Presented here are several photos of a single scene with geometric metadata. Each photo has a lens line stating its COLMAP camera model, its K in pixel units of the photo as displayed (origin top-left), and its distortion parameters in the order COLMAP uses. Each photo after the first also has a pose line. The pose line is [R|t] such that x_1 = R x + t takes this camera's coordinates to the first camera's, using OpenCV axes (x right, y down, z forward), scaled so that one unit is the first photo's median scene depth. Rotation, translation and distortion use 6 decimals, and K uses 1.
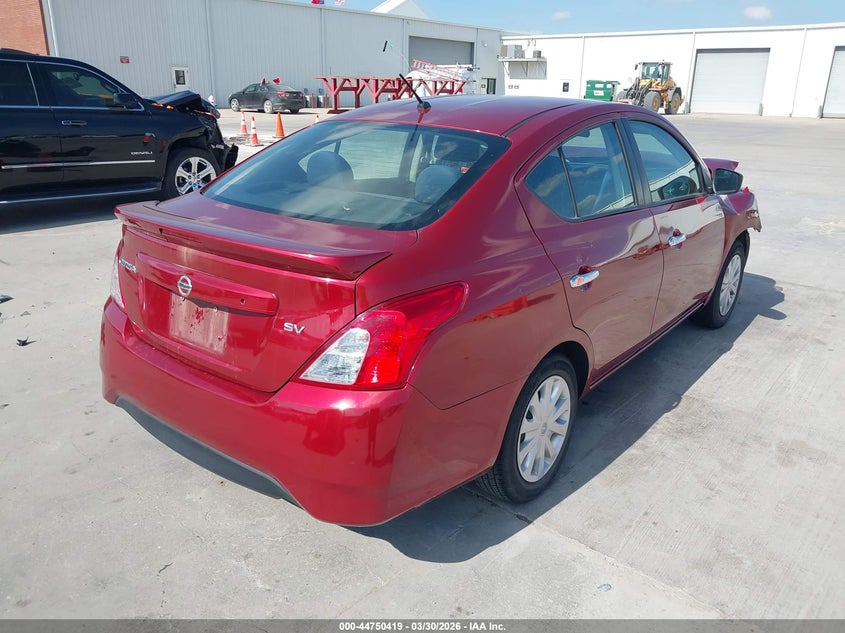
lens RADIAL K [[669.0, 0, 423.3], [0, 669.0, 317.6], [0, 0, 1]] dist [-0.004647, -0.010841]
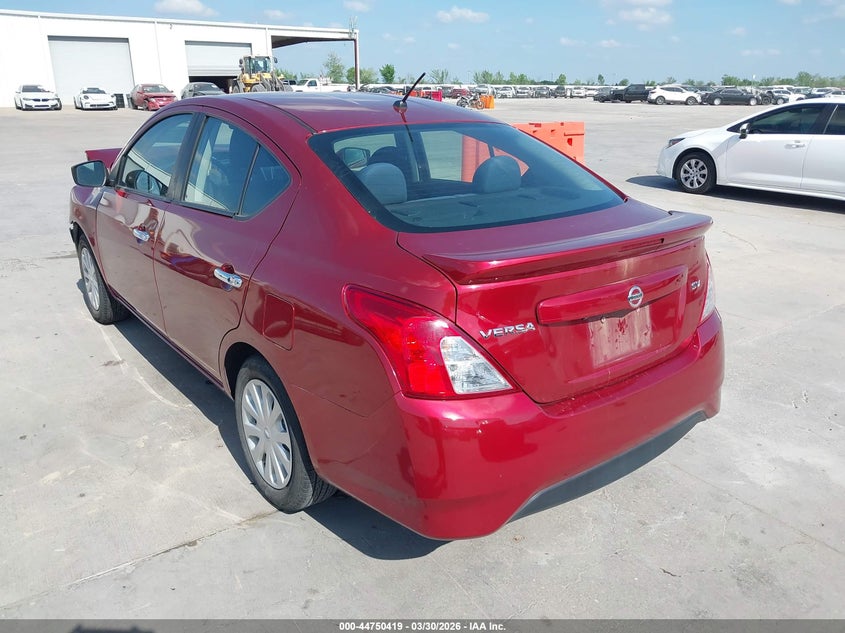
lens RADIAL K [[669.0, 0, 423.4], [0, 669.0, 315.1], [0, 0, 1]] dist [-0.004647, -0.010841]
pose [[0.241698, -0.331323, 0.912035, -1.297356], [0.312519, 0.916399, 0.250088, -0.354560], [-0.918648, 0.224583, 0.325037, 0.949858]]
